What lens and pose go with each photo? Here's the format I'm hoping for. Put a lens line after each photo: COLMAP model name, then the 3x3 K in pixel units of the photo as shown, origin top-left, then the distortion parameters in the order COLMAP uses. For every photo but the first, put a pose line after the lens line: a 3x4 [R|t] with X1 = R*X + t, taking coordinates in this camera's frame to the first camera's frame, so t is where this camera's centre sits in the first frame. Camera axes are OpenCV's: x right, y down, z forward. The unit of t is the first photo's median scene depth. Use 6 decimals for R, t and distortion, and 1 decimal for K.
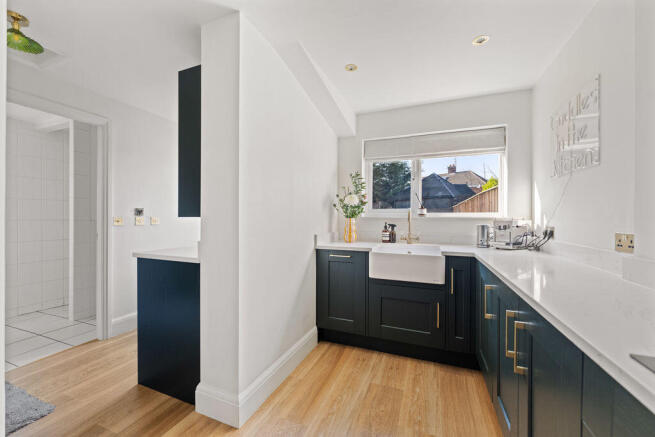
lens RADIAL K [[267.6, 0, 324.4], [0, 267.6, 213.8], [0, 0, 1]] dist [-0.001201, -0.000140]
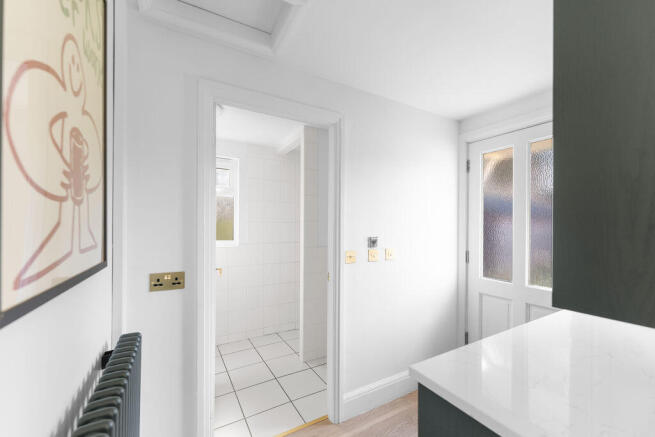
lens RADIAL K [[267.6, 0, 328.1], [0, 267.6, 221.9], [0, 0, 1]] dist [-0.001201, -0.000140]
pose [[0.793021, -0.003345, -0.609185, -0.359948], [-0.001687, 0.999969, -0.007687, -0.055171], [0.609192, 0.007123, 0.792991, 0.371795]]
